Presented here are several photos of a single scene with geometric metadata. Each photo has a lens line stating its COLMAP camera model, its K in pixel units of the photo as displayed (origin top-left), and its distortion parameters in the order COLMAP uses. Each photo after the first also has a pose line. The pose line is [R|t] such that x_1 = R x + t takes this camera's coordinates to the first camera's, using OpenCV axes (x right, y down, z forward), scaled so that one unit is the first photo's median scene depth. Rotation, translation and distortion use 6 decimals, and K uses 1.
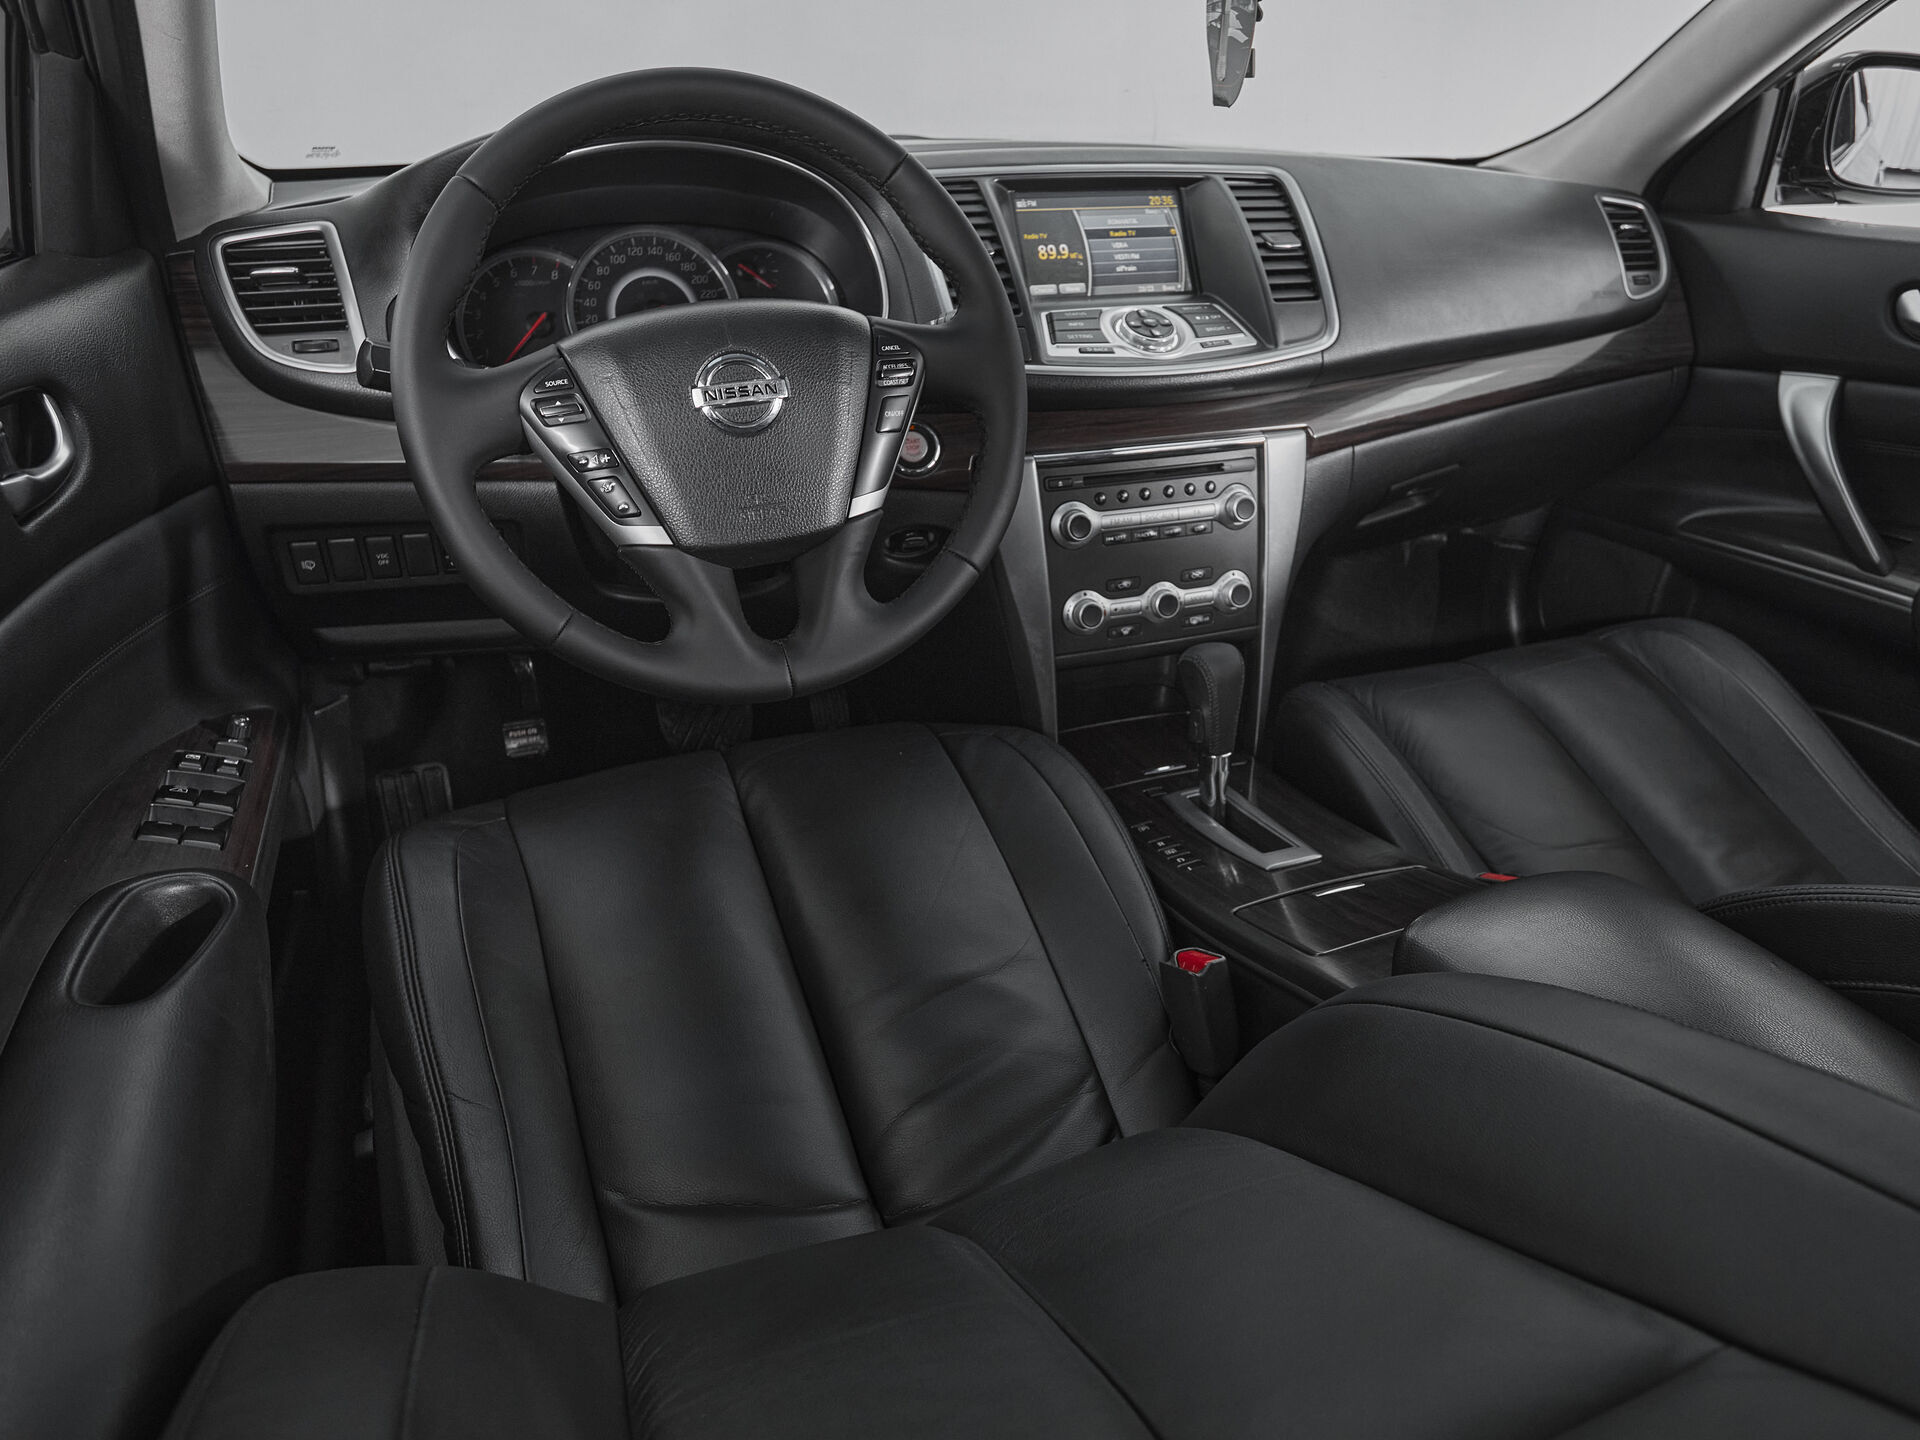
lens RADIAL K [[1310.0, 0, 1023.9], [0, 1310.0, 733.1], [0, 0, 1]] dist [-0.052925, 0.041173]
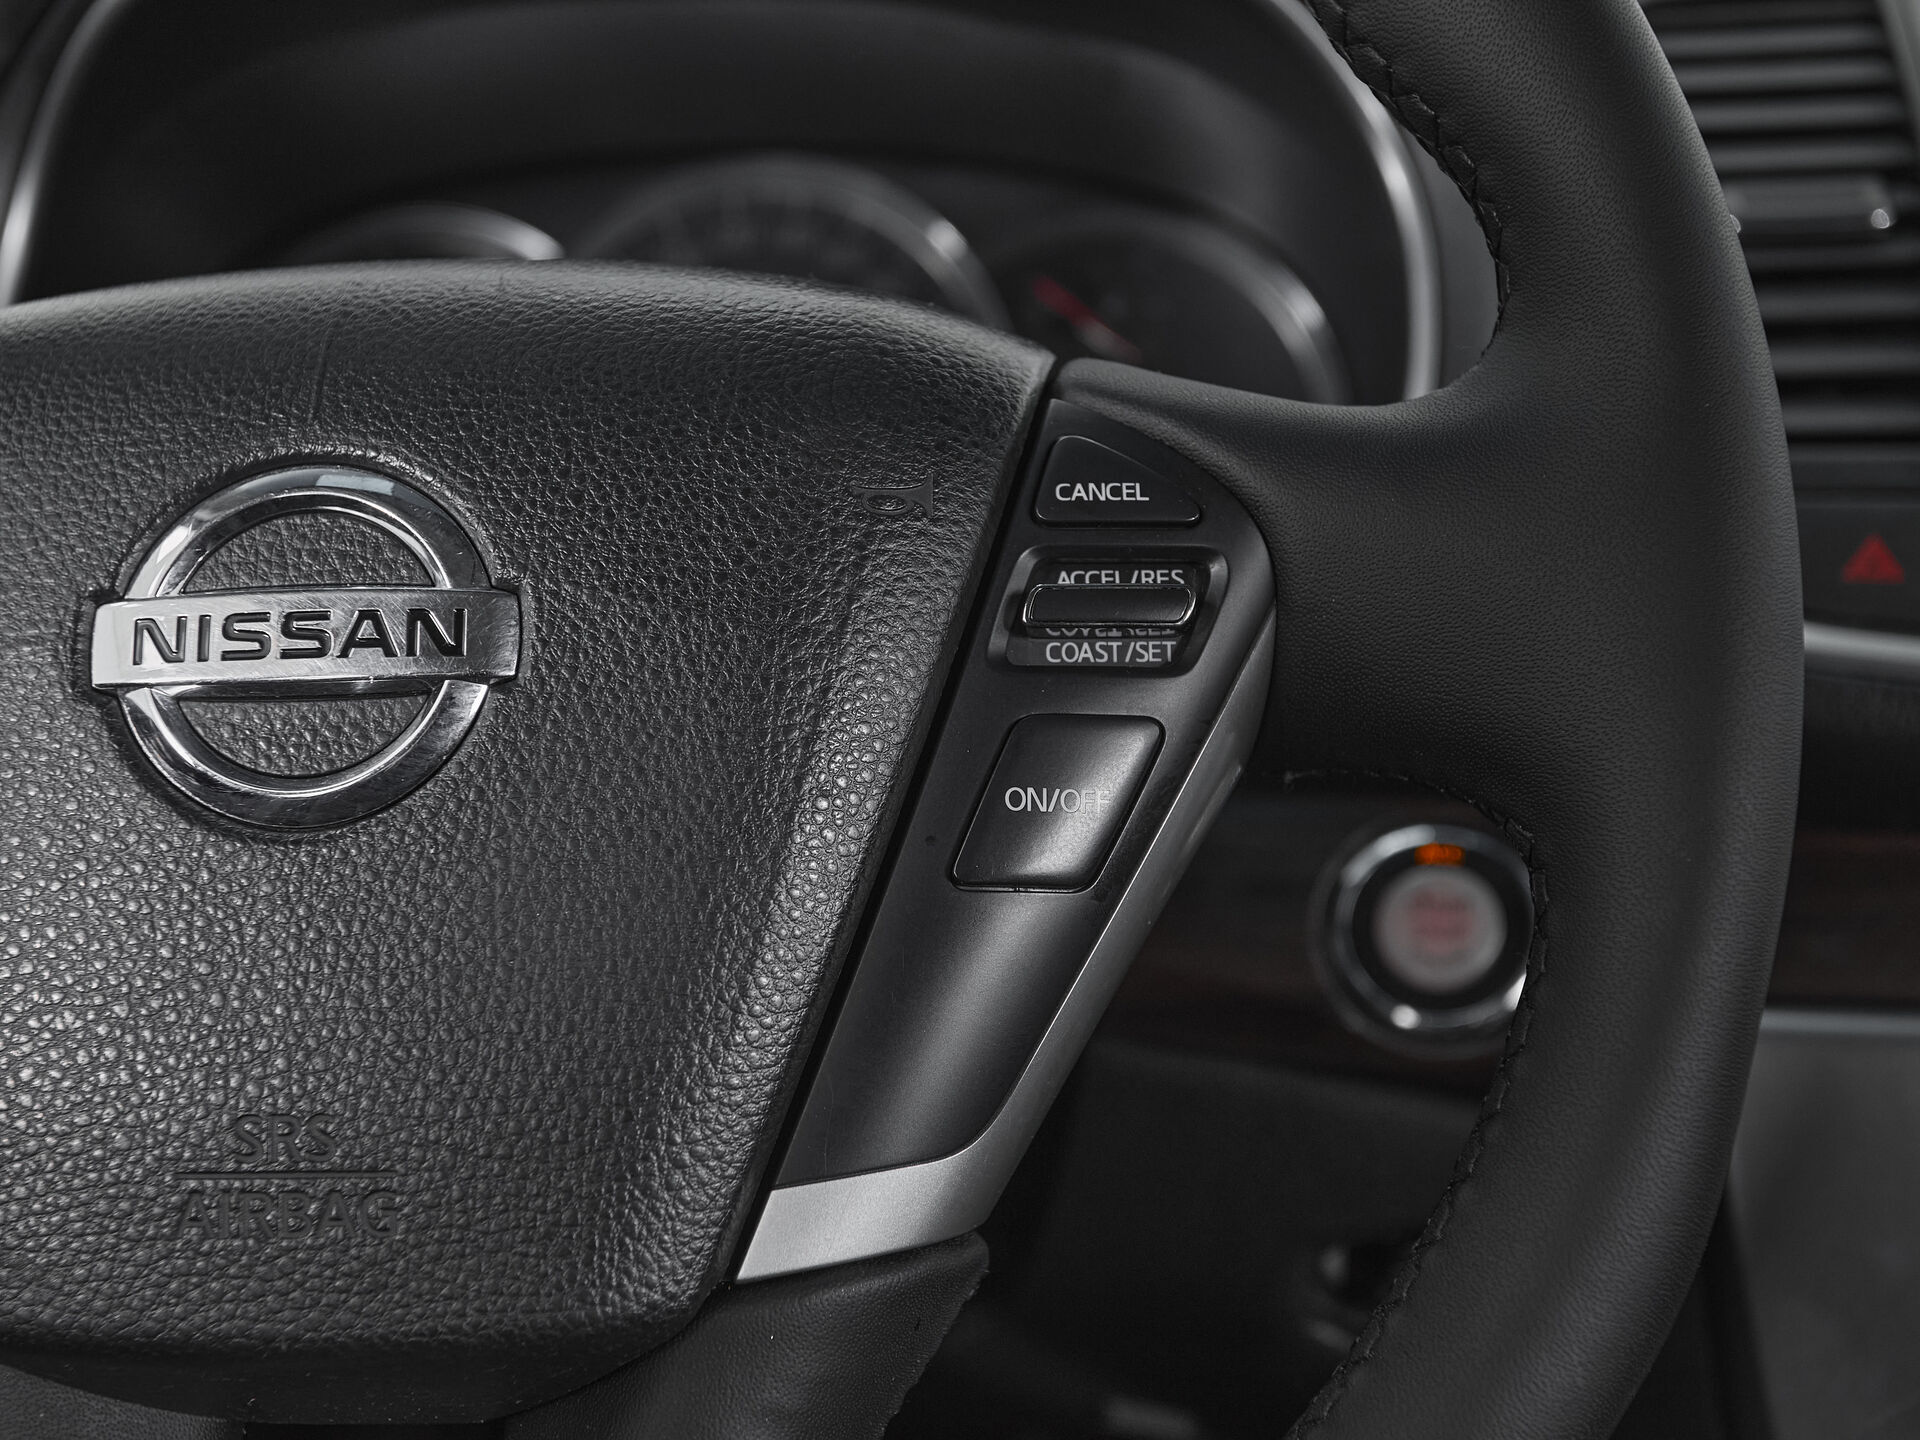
lens RADIAL K [[2515.1, 0, 901.5], [0, 2515.1, 761.2], [0, 0, 1]] dist [-0.007191, 0.000000]
pose [[0.877210, 0.082954, -0.472886, 0.049774], [-0.190785, 0.964082, -0.184788, -0.135664], [0.440572, 0.252318, 0.861529, 0.509022]]
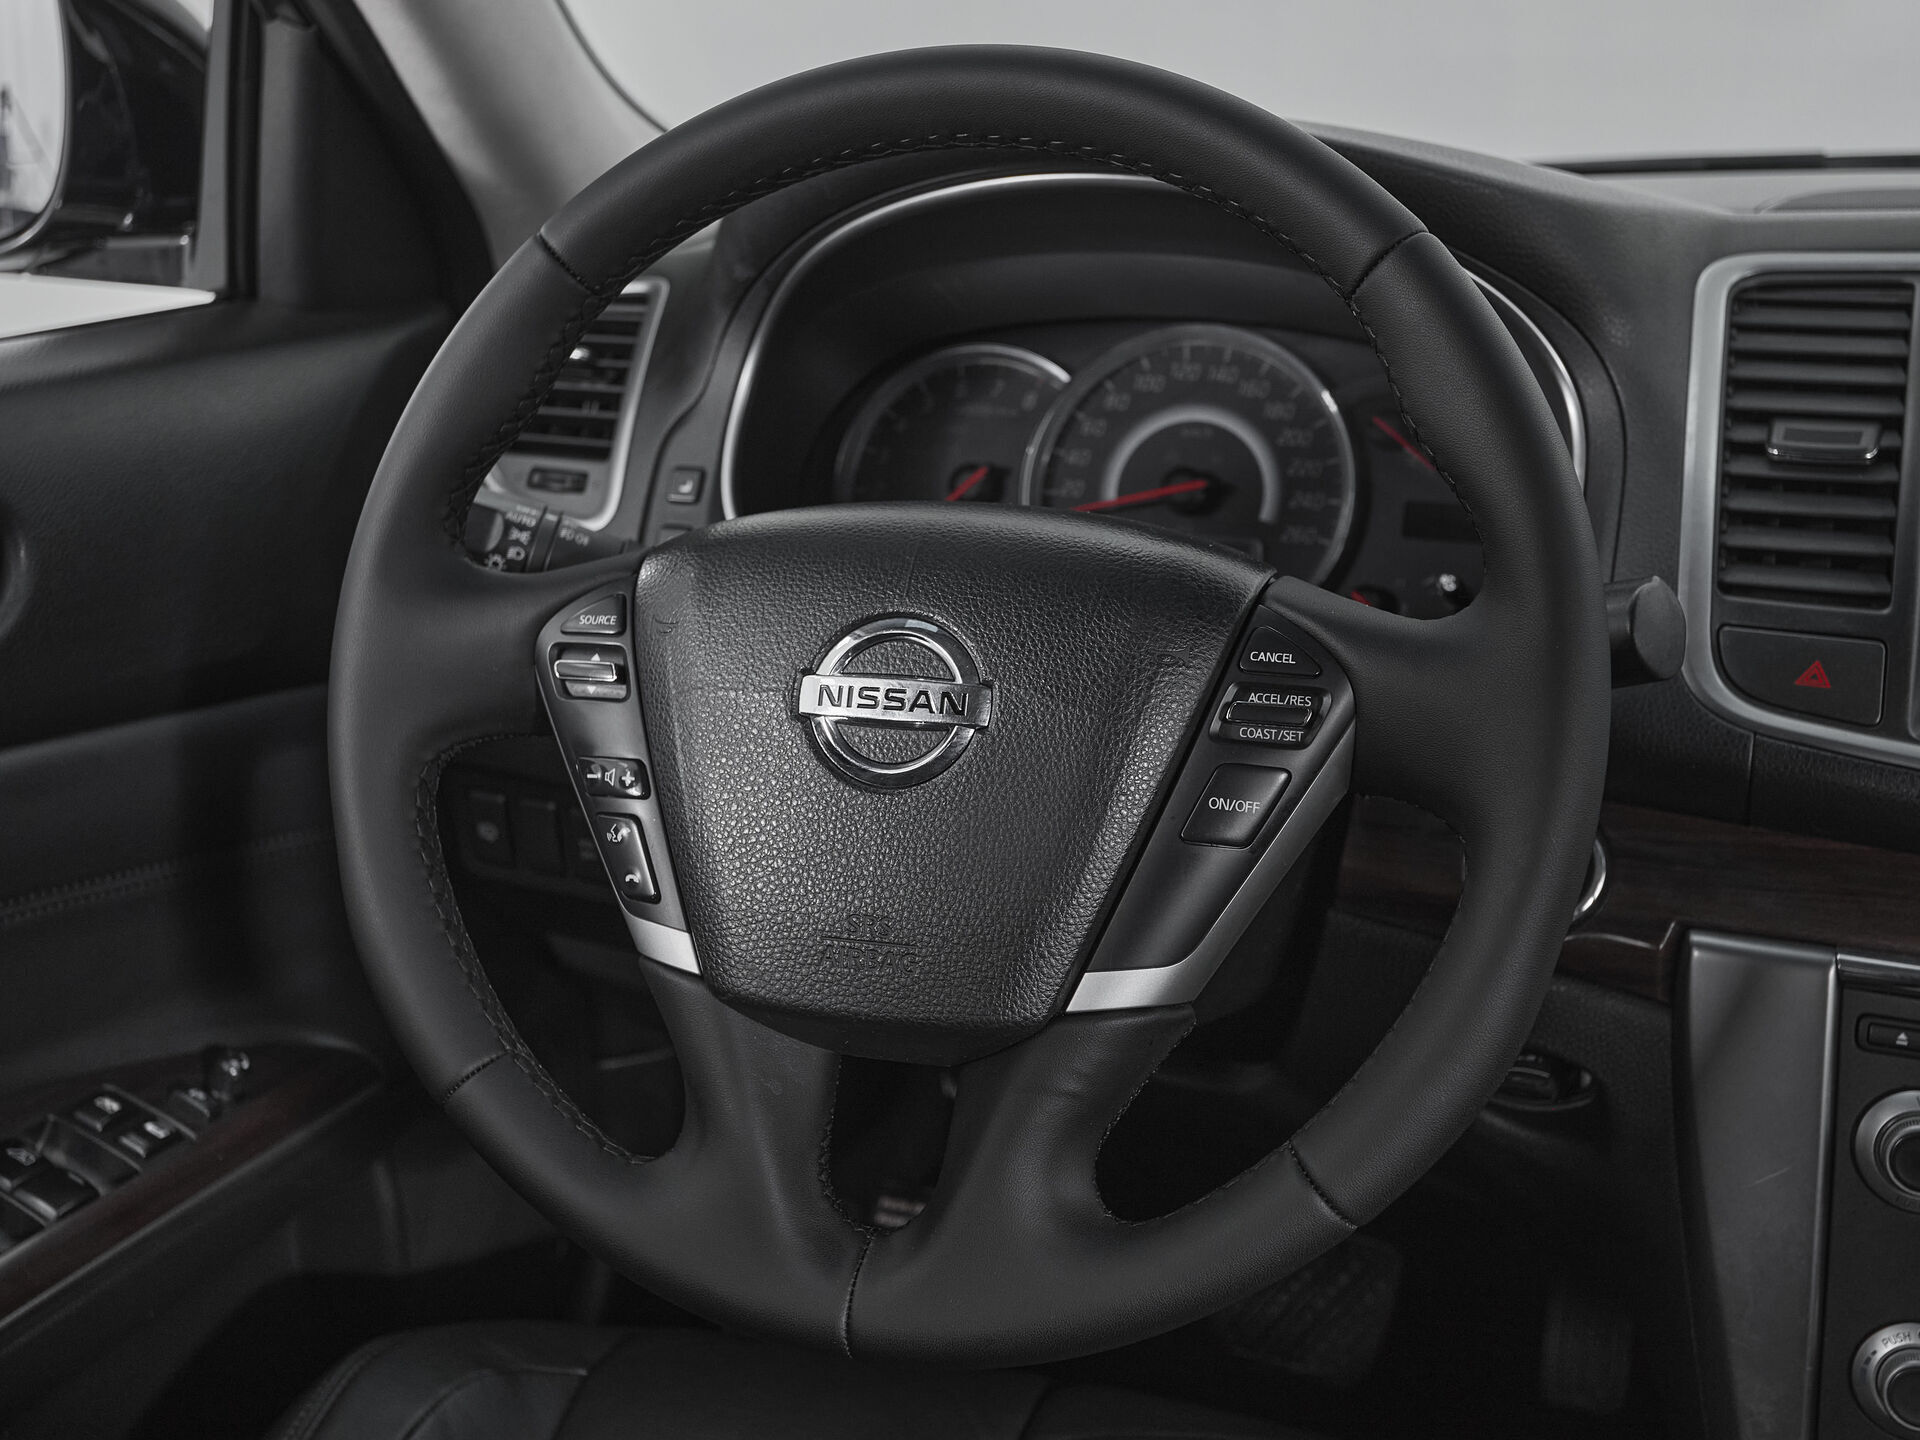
lens RADIAL K [[2418.8, 0, 898.9], [0, 2418.8, 696.1], [0, 0, 1]] dist [-0.001092, 0.000000]
pose [[0.736864, 0.174039, -0.653254, 0.260859], [-0.295851, 0.951868, -0.080122, -0.142605], [0.607867, 0.252306, 0.752887, 0.253106]]
